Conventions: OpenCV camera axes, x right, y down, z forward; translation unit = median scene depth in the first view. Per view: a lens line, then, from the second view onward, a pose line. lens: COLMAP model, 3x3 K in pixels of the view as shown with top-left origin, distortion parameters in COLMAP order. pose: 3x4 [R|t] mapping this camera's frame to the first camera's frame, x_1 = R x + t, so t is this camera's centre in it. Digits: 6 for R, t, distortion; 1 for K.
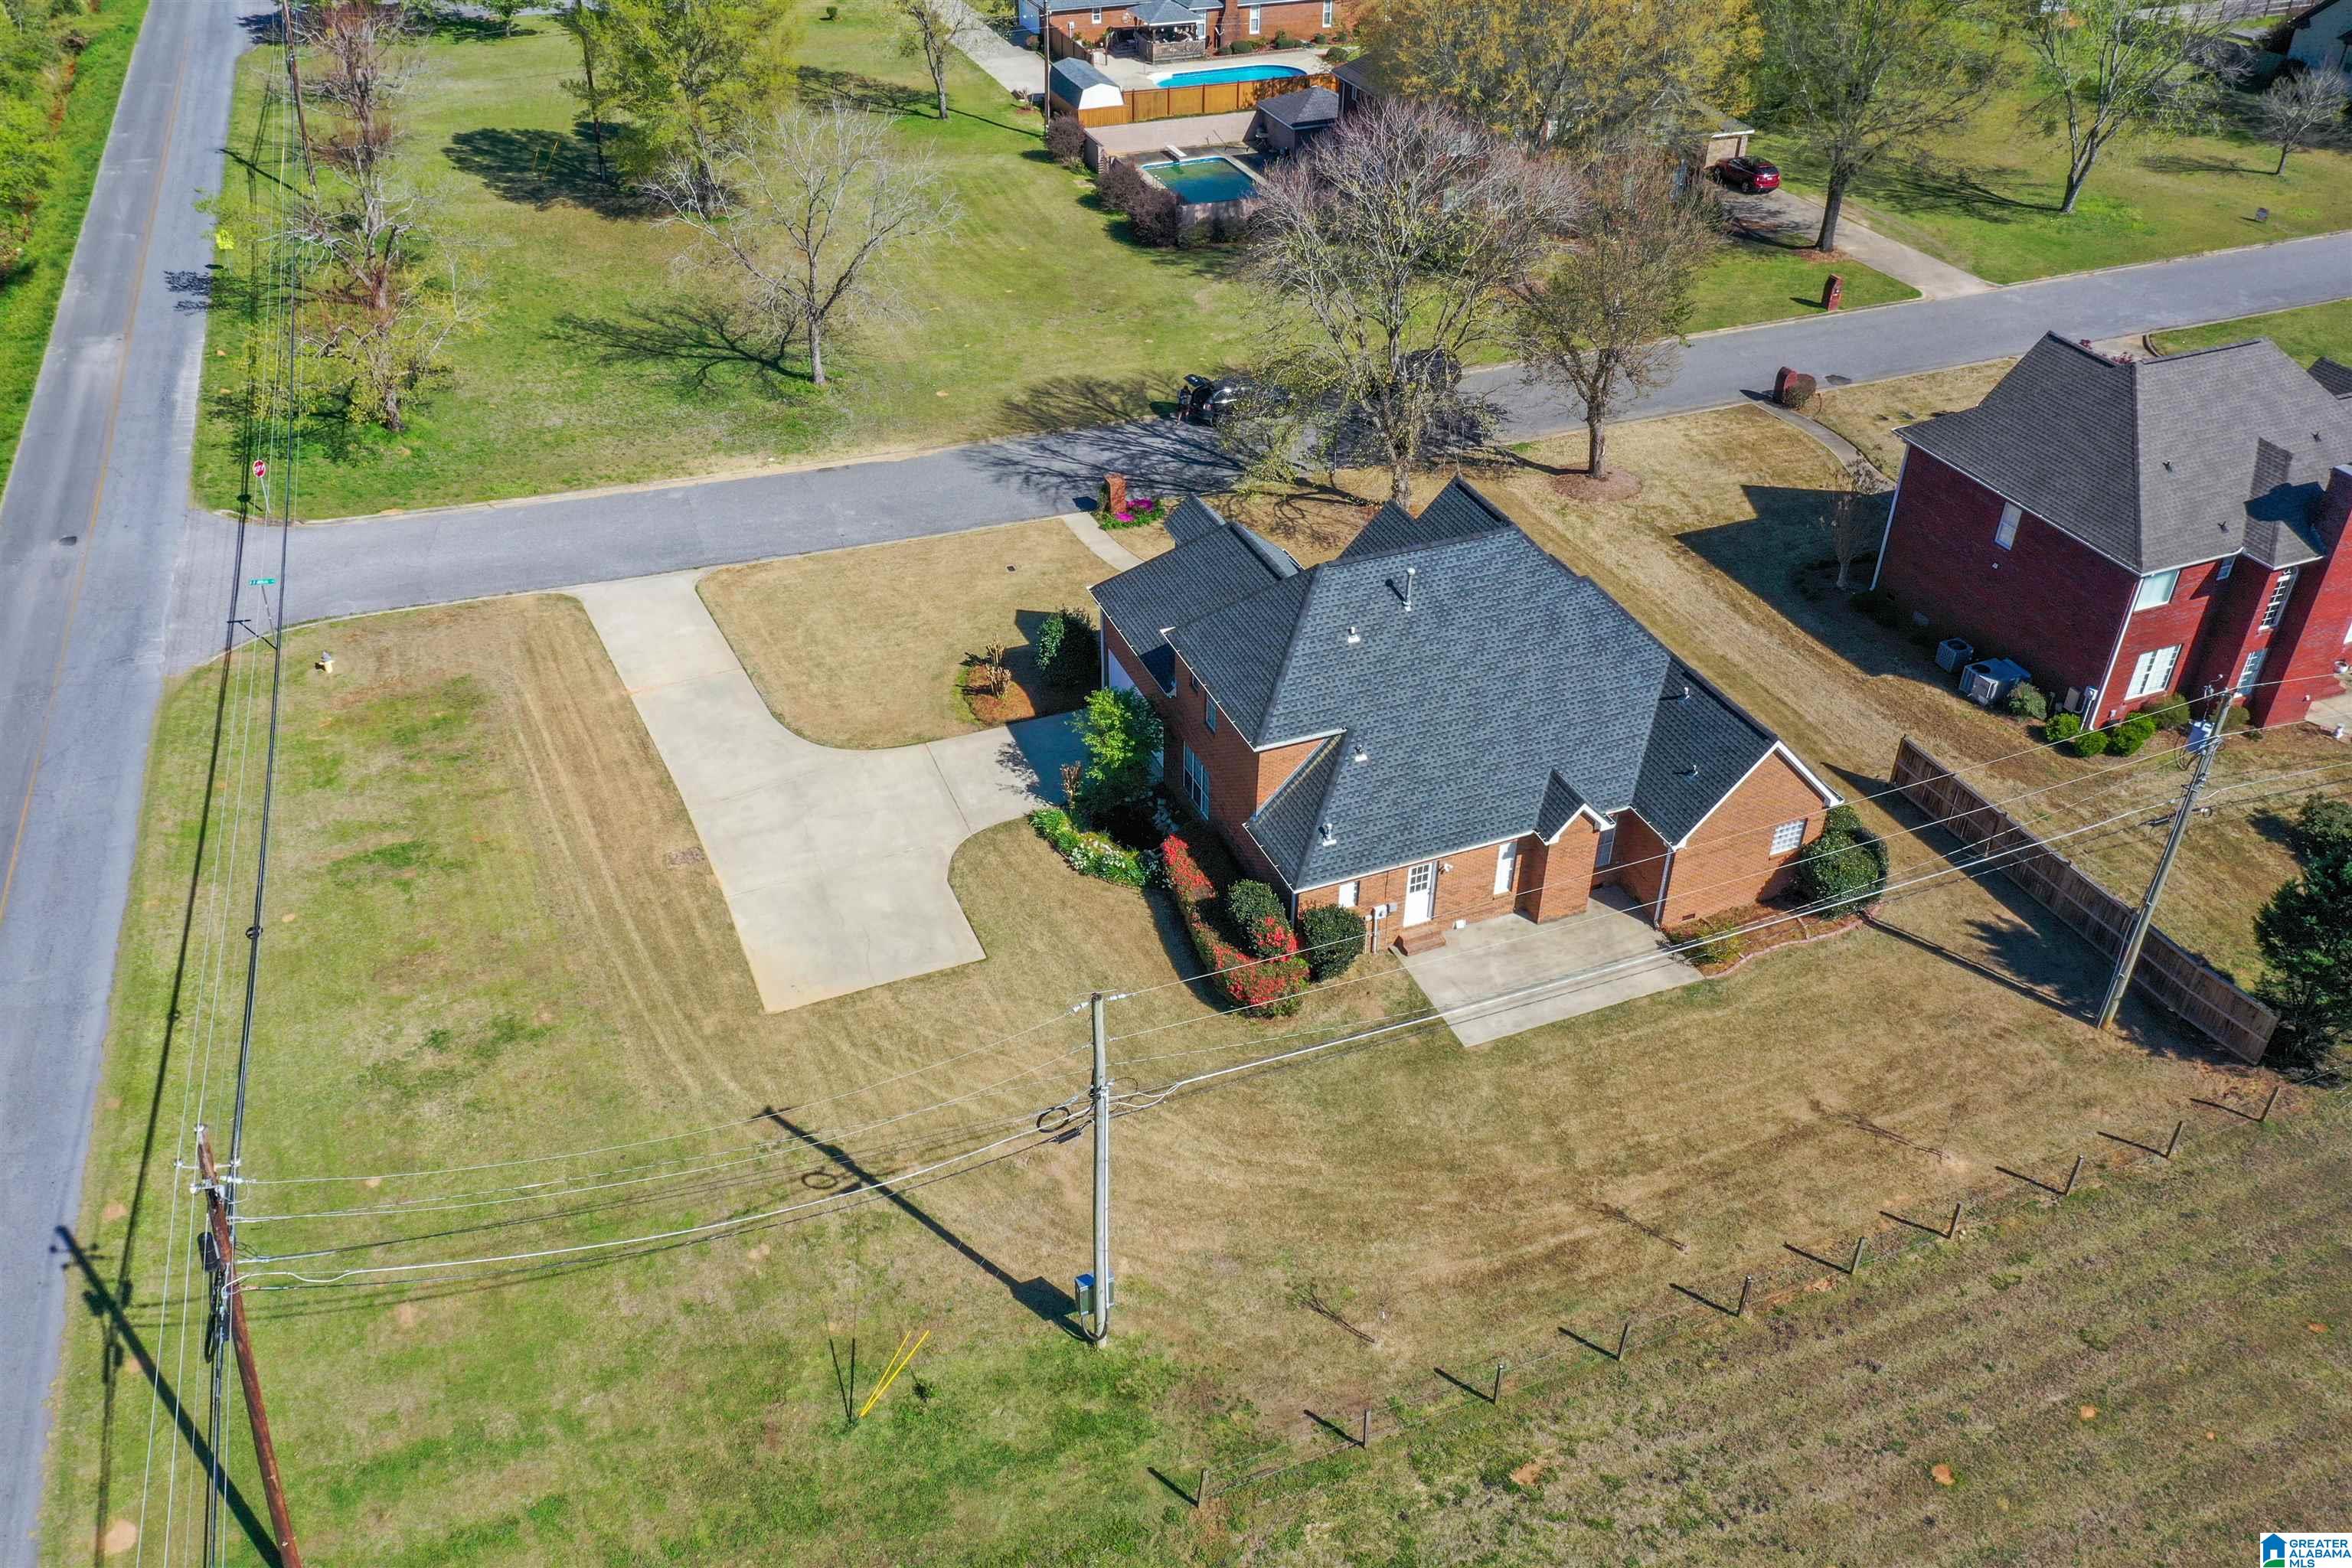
lens RADIAL K [[1844.0, 0, 1174.3], [0, 1844.0, 788.5], [0, 0, 1]] dist [0.017809, -0.014348]
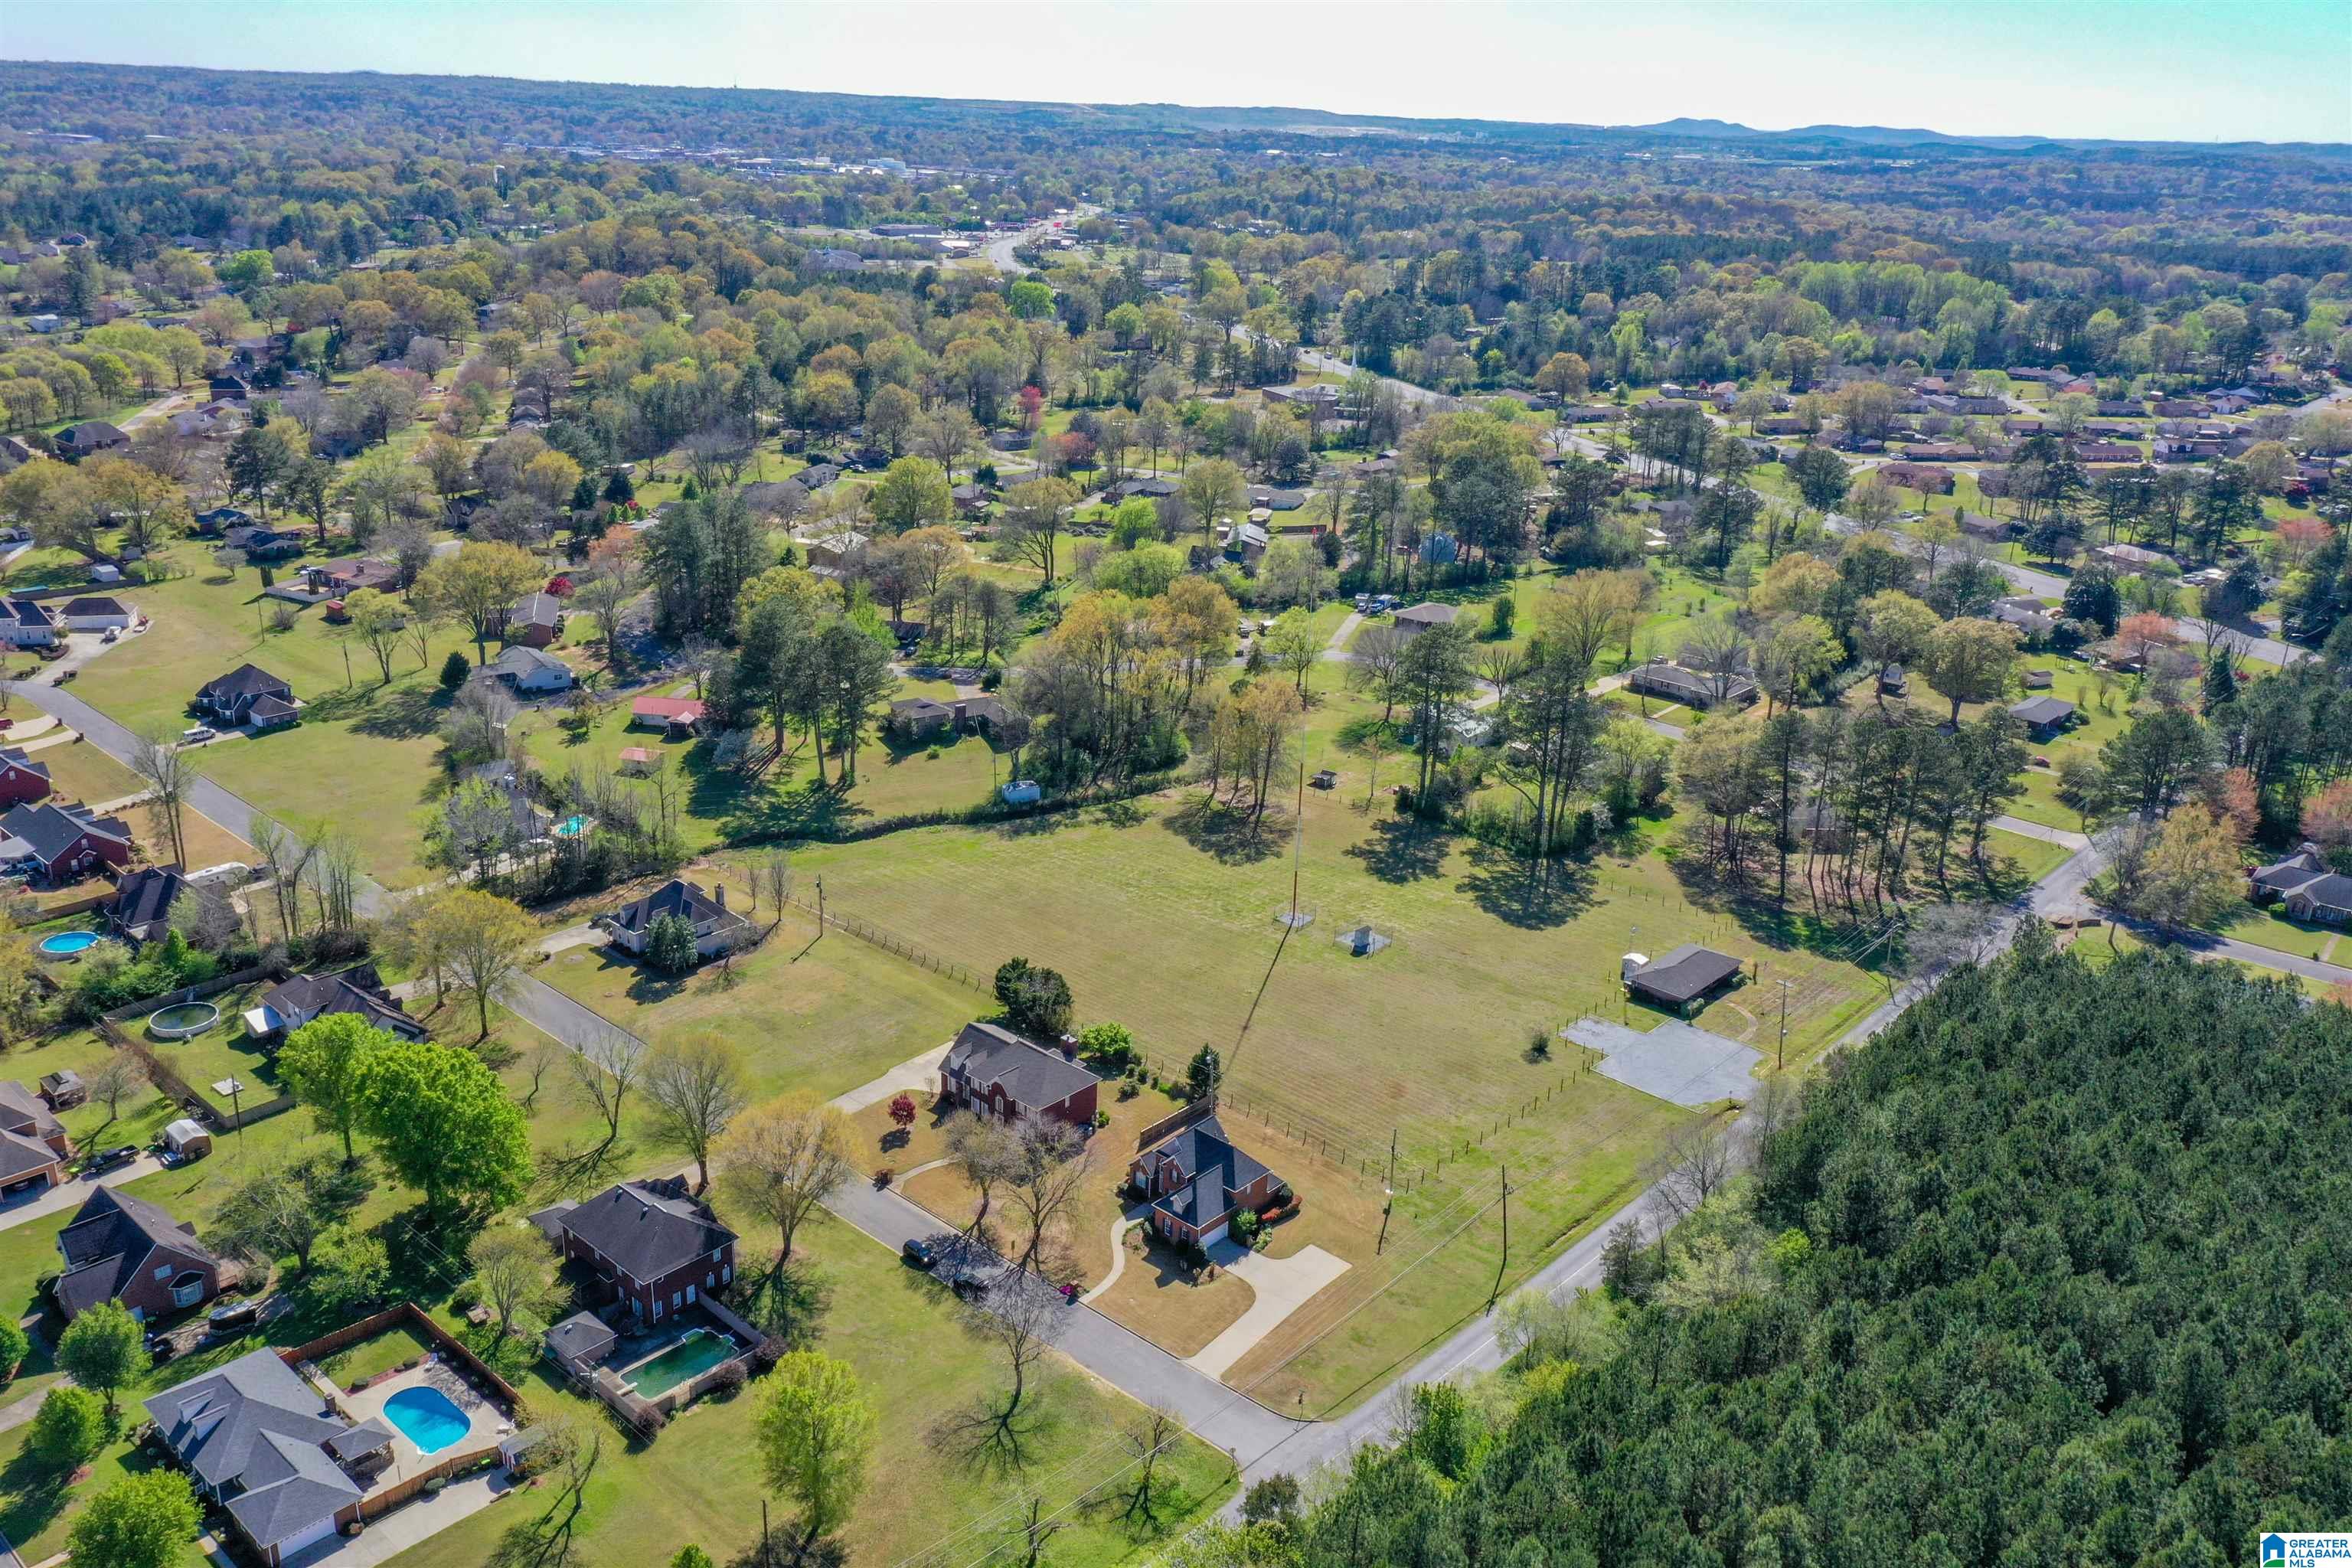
lens RADIAL K [[1844.0, 0, 1169.8], [0, 1844.0, 781.0], [0, 0, 1]] dist [0.017809, -0.014348]
pose [[-0.434559, -0.322916, 0.840764, -2.819841], [0.489169, 0.699199, 0.521378, -2.674469], [-0.756222, 0.637845, -0.145882, 1.061708]]
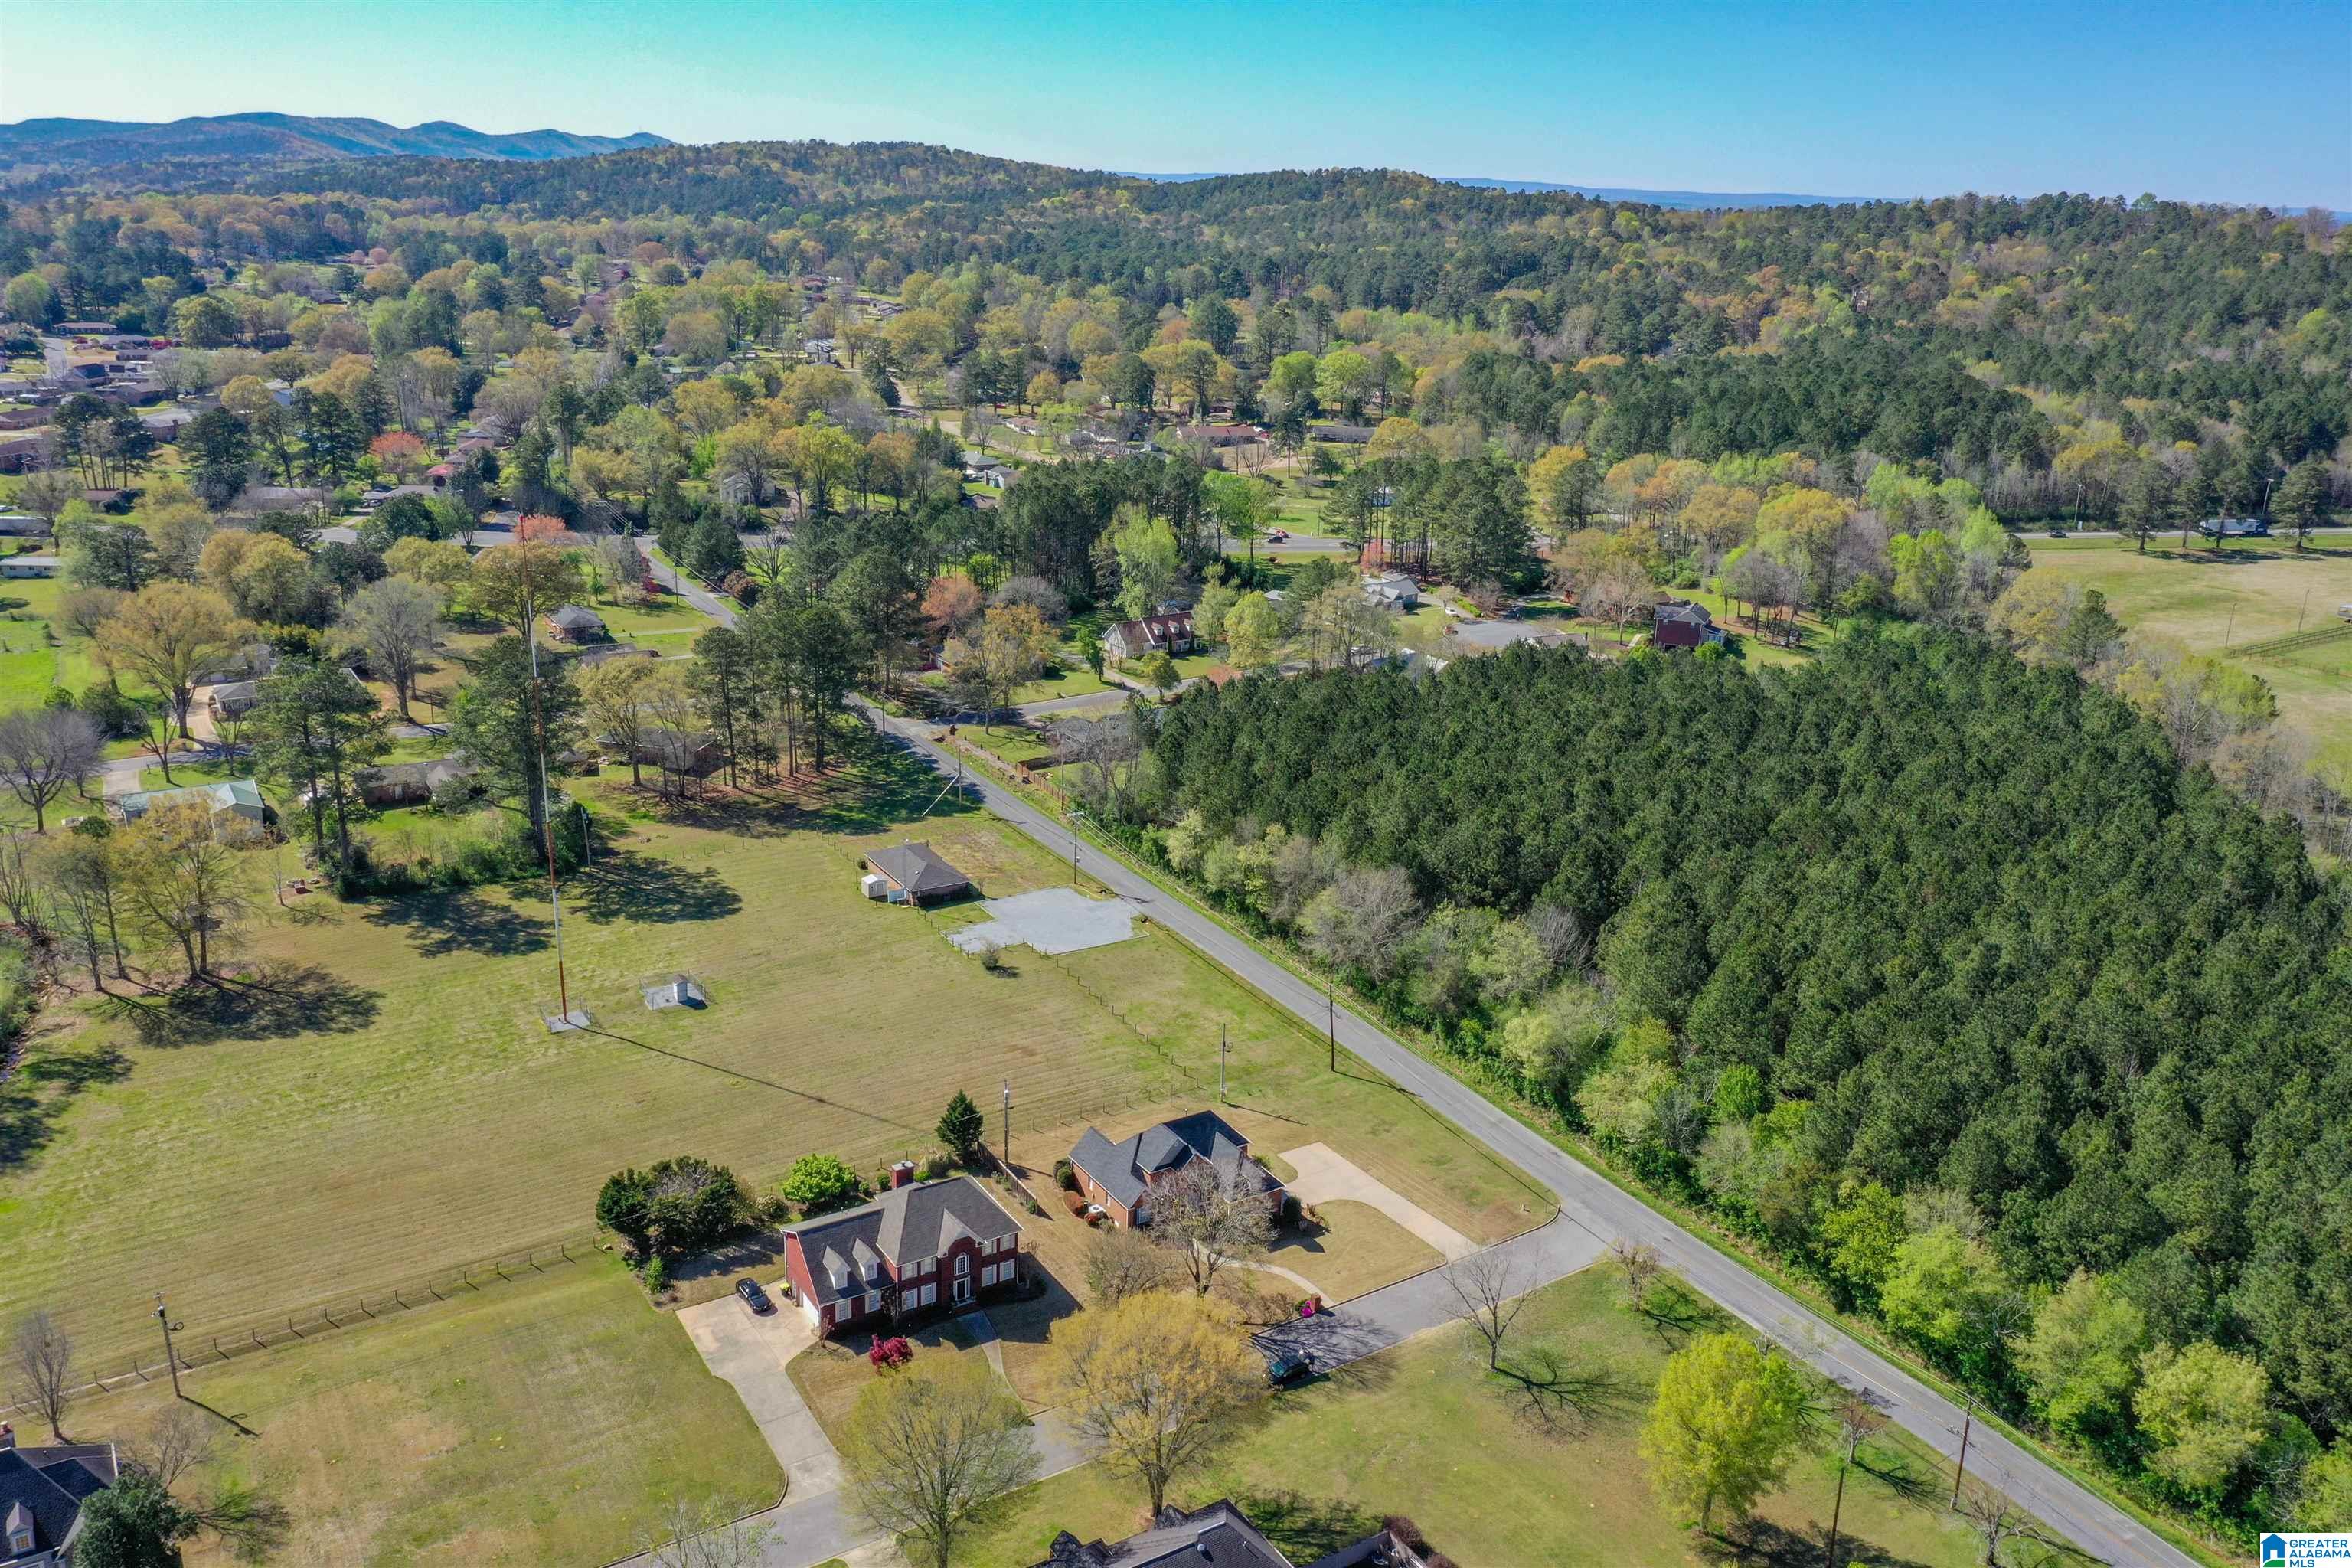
lens RADIAL K [[1844.0, 0, 1166.0], [0, 1844.0, 780.2], [0, 0, 1]] dist [0.017809, -0.014348]
pose [[-0.983385, 0.016411, -0.180791, 0.766073], [-0.134502, 0.602979, 0.786337, -3.200039], [0.121918, 0.797588, -0.590753, 2.433644]]
